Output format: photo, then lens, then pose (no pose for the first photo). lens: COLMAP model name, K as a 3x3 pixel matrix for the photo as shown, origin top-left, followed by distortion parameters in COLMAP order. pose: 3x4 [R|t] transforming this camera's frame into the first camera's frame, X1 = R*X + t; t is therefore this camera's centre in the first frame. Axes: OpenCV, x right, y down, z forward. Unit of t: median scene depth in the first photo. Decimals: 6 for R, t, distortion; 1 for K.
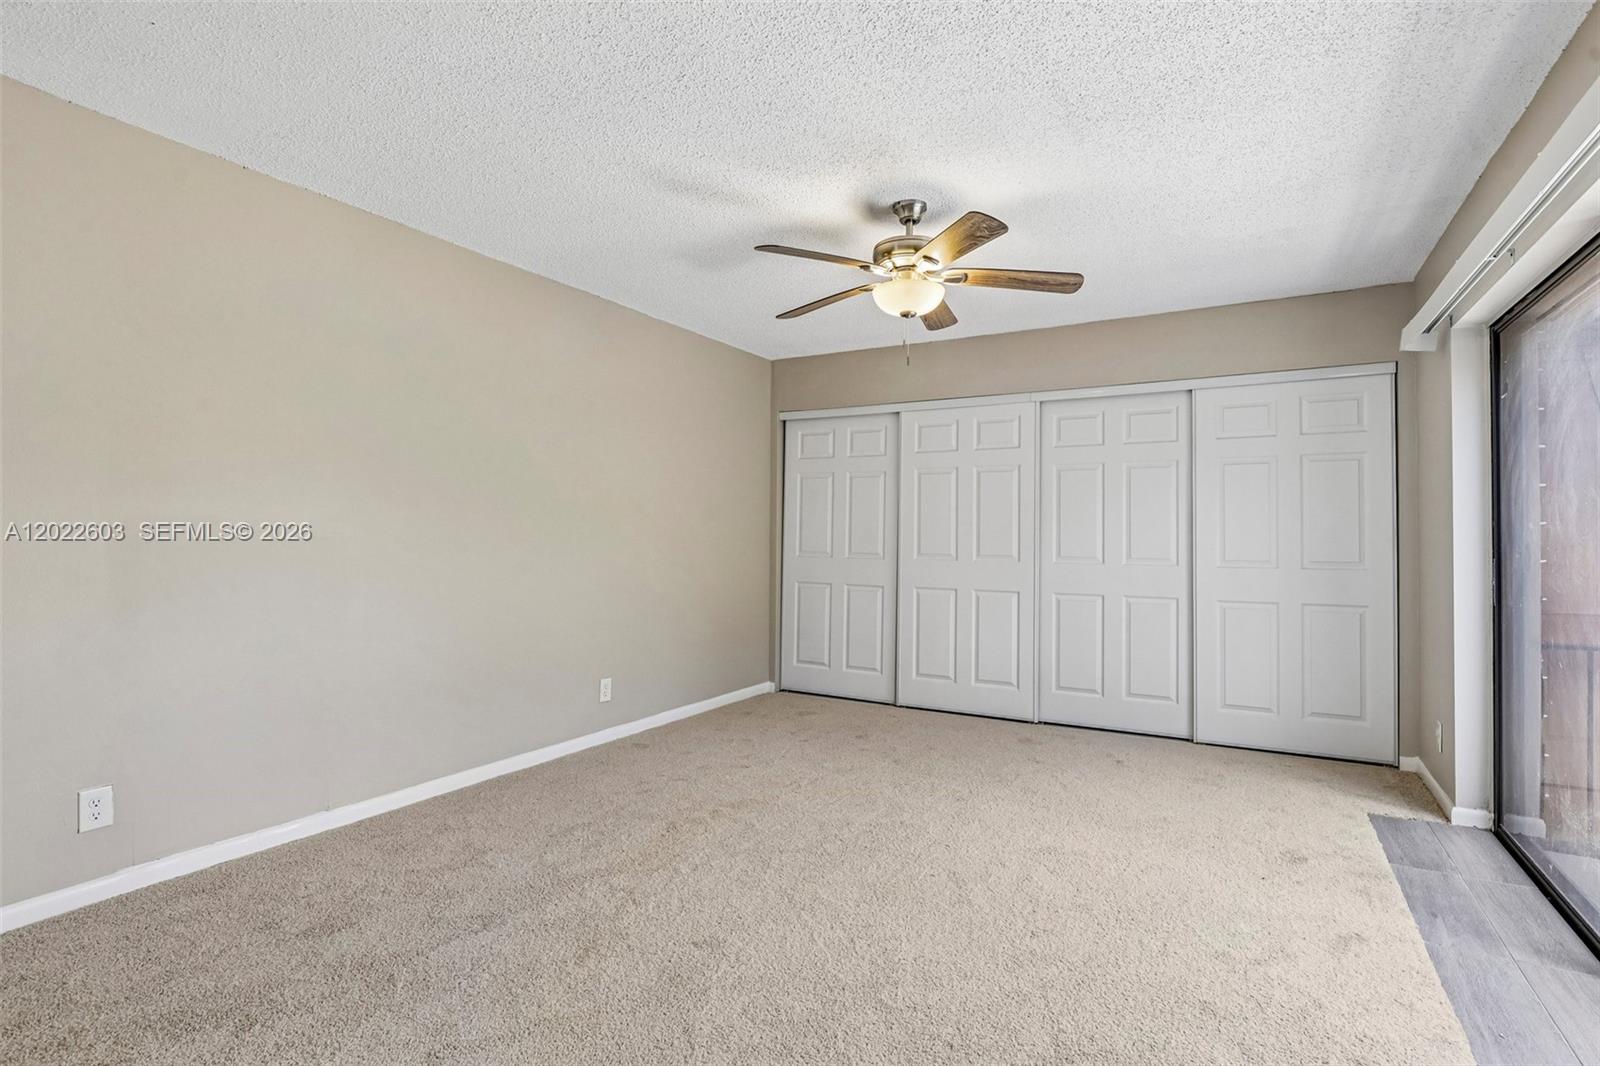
lens RADIAL K [[767.3, 0, 798.1], [0, 767.3, 525.4], [0, 0, 1]] dist [-0.022768, 0.002911]
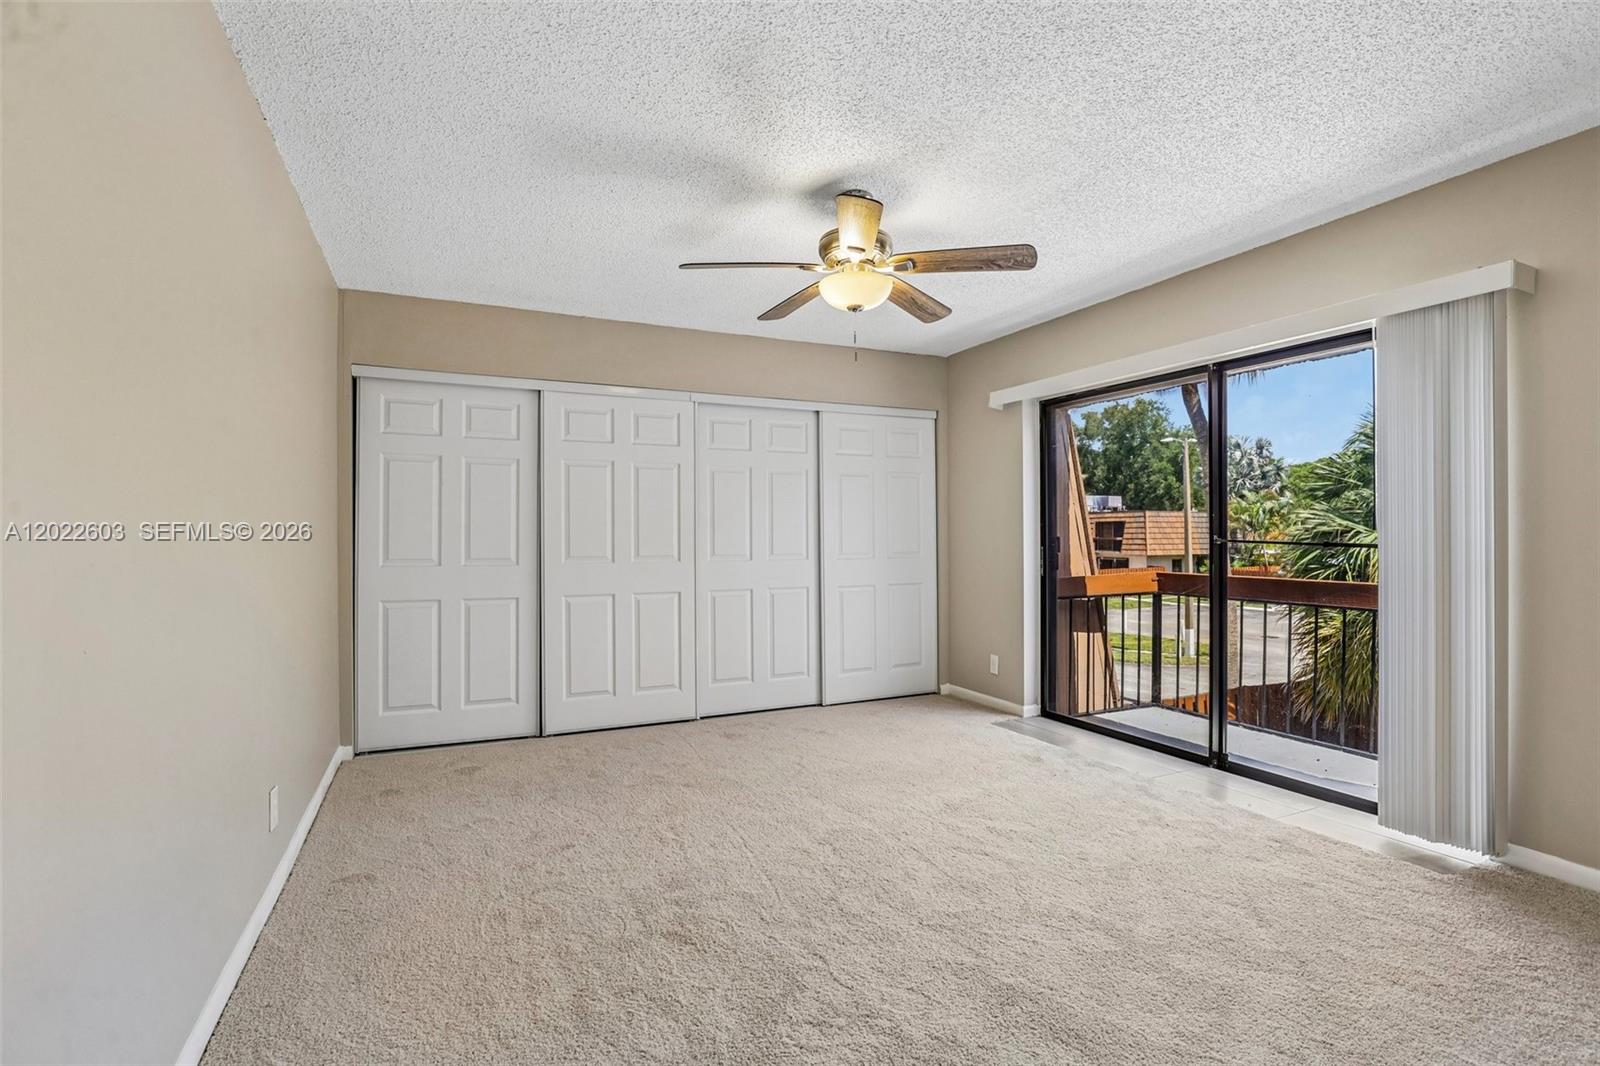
lens RADIAL K [[767.3, 0, 787.1], [0, 767.3, 537.1], [0, 0, 1]] dist [-0.022768, 0.002911]
pose [[0.569306, -0.011423, 0.822046, -0.465190], [-0.002587, 0.999874, 0.015686, 0.000117], [-0.822121, -0.011057, 0.569205, 0.335312]]
